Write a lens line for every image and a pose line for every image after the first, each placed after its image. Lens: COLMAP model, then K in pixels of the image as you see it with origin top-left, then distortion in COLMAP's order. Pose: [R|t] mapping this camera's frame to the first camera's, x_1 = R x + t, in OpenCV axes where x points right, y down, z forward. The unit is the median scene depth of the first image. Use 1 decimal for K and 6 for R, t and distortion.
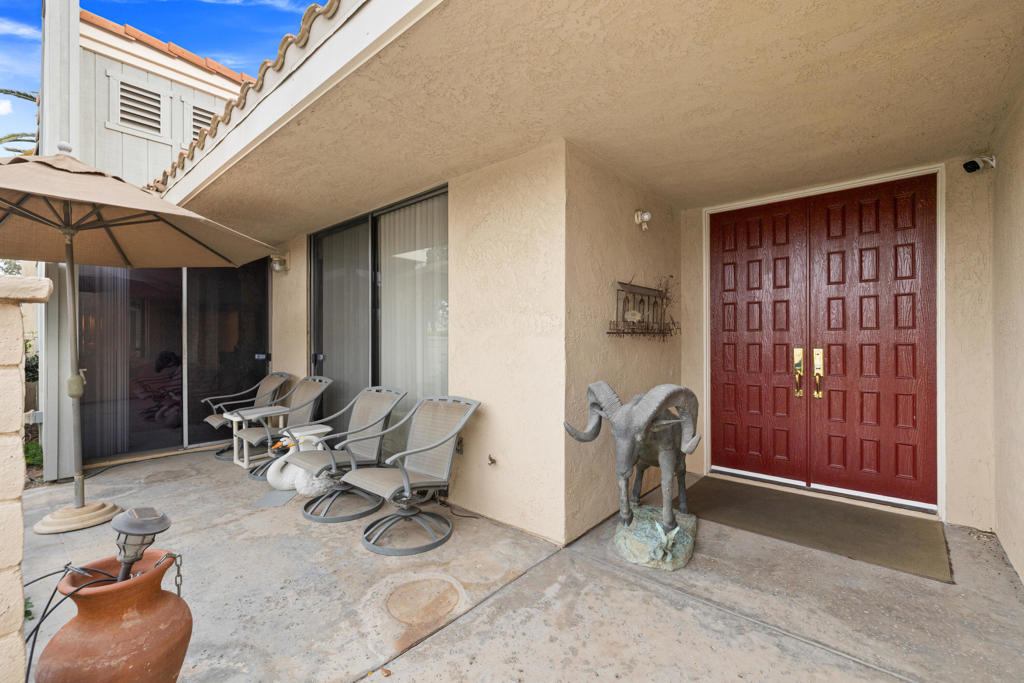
lens RADIAL K [[435.5, 0, 504.3], [0, 435.5, 337.8], [0, 0, 1]] dist [-0.000209, 0.000633]
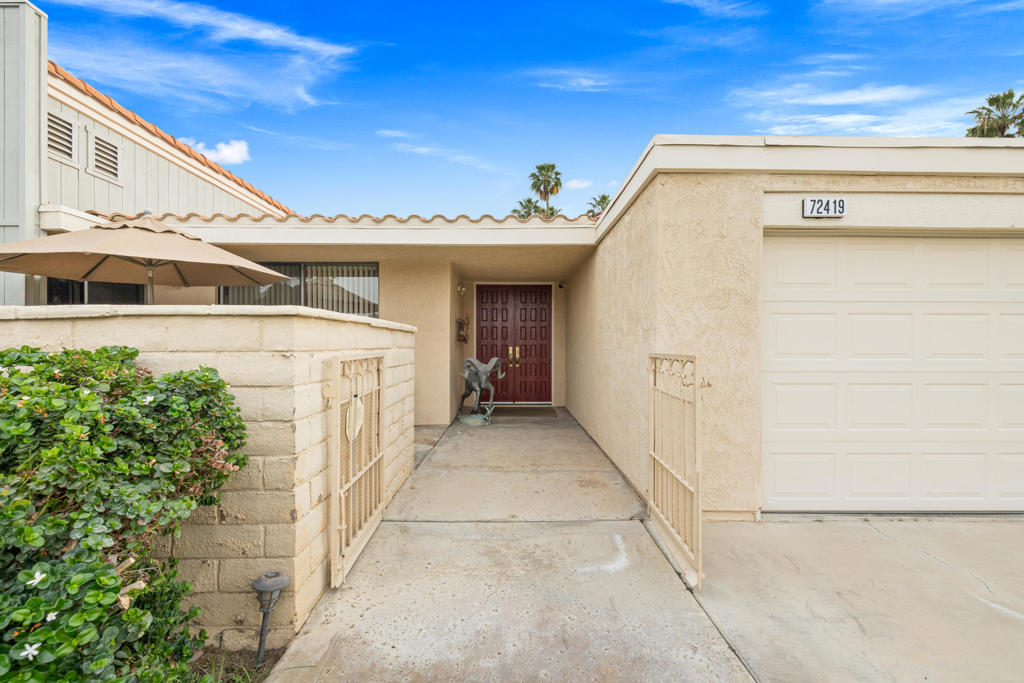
lens RADIAL K [[435.5, 0, 506.9], [0, 435.5, 340.8], [0, 0, 1]] dist [-0.000209, 0.000633]
pose [[0.754440, 0.005379, 0.656347, -0.942184], [-0.007097, 0.999975, -0.000038, -0.009420], [-0.656331, -0.004629, 0.754459, -0.819924]]
